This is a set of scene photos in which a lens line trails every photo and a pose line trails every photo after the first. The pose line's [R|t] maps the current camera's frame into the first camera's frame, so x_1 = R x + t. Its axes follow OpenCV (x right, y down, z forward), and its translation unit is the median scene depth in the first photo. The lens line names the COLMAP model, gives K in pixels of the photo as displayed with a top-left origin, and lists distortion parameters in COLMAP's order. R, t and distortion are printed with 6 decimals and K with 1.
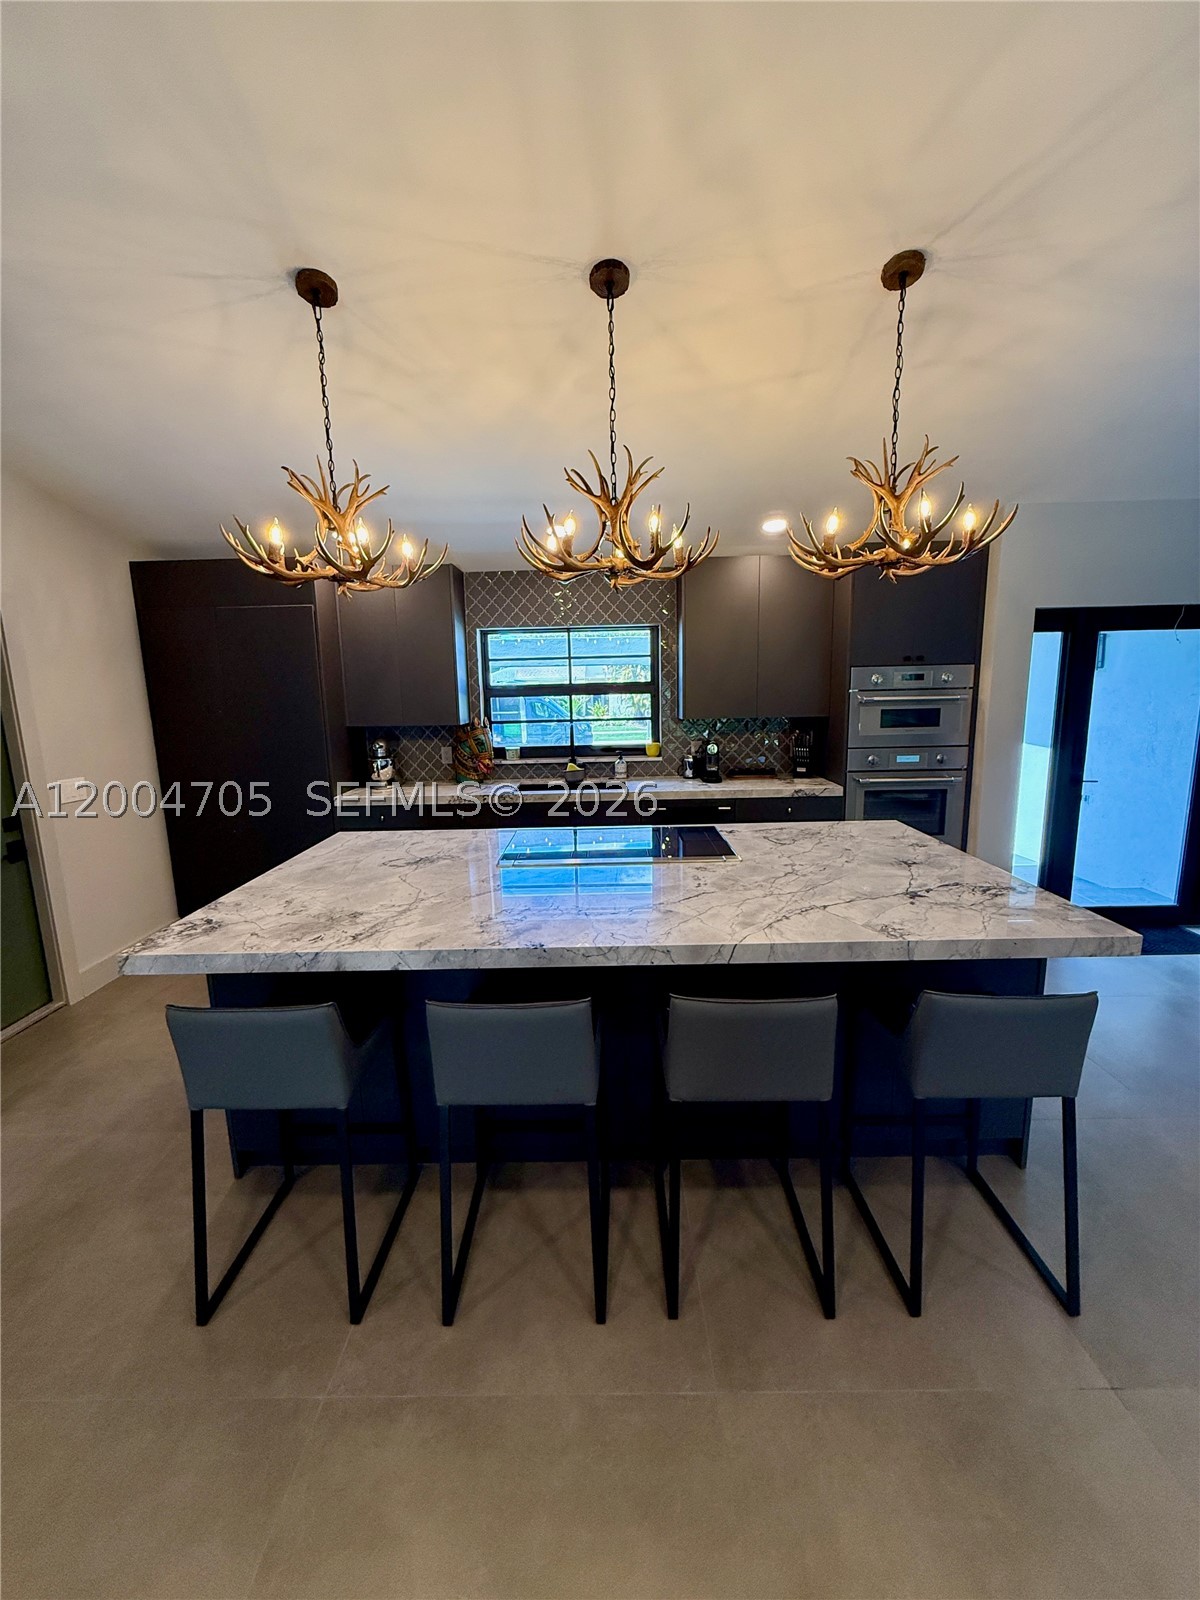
lens RADIAL K [[637.5, 0, 600.9], [0, 637.5, 796.3], [0, 0, 1]] dist [-0.000983, -0.000109]
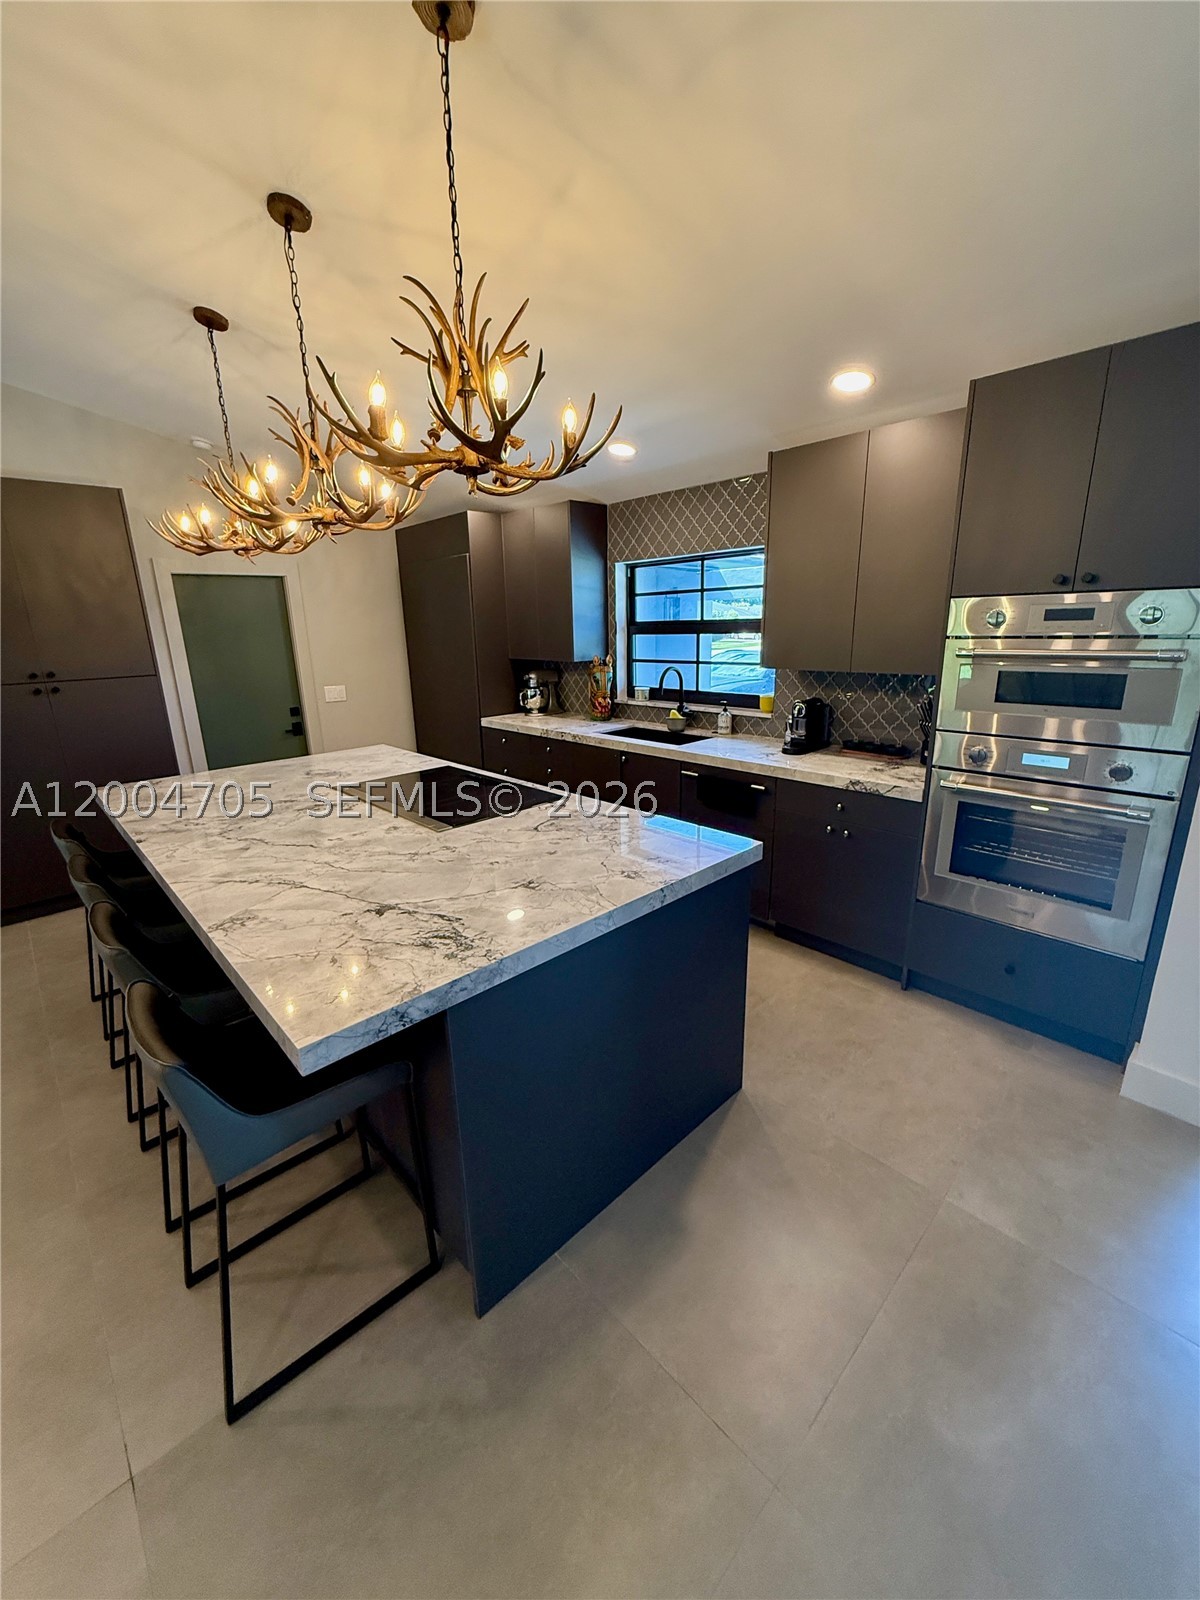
lens RADIAL K [[637.5, 0, 600.9], [0, 637.5, 796.3], [0, 0, 1]] dist [-0.000983, -0.000109]
pose [[0.691833, 0.195337, -0.695133, 0.570086], [-0.113819, 0.980179, 0.162158, -0.070402], [0.713030, -0.033067, 0.700353, 0.296123]]
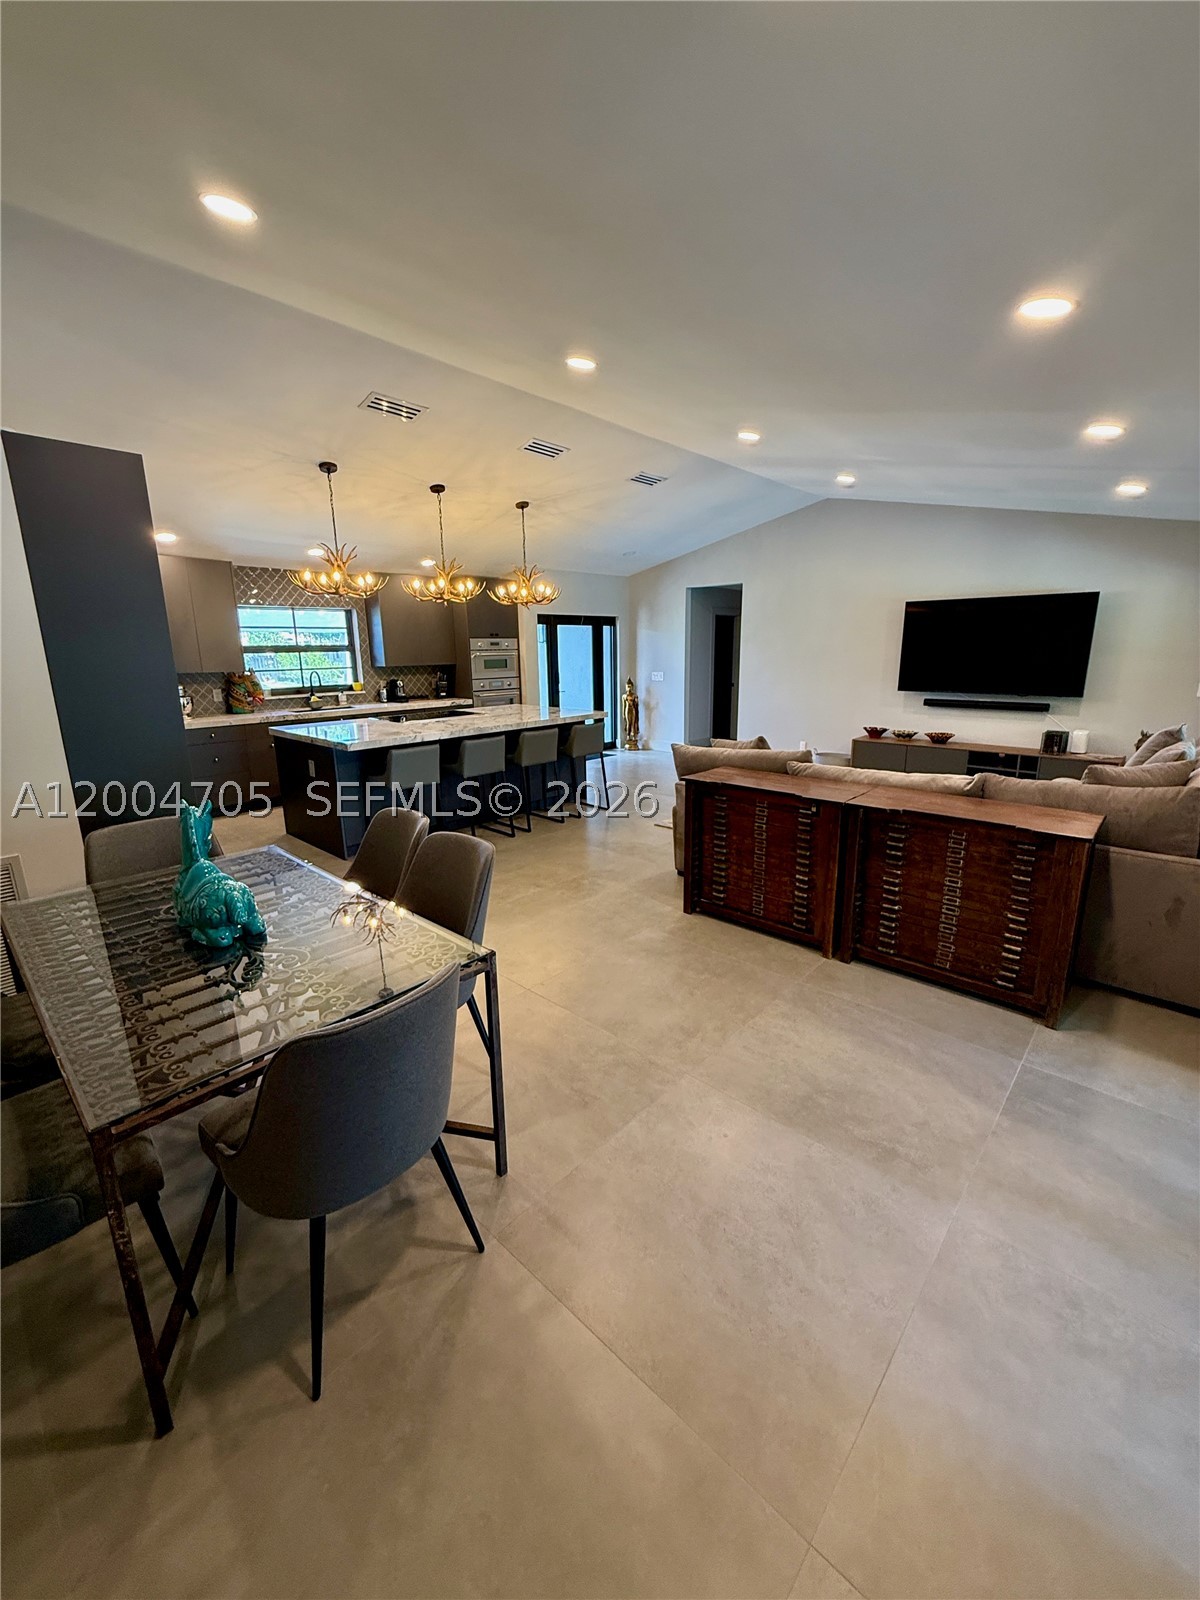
lens RADIAL K [[637.5, 0, 600.9], [0, 637.5, 796.3], [0, 0, 1]] dist [-0.000983, -0.000109]
pose [[0.674820, -0.156659, 0.721163, -0.776382], [0.122508, 0.987430, 0.099866, 0.126211], [-0.727743, 0.020956, 0.685530, -0.606975]]
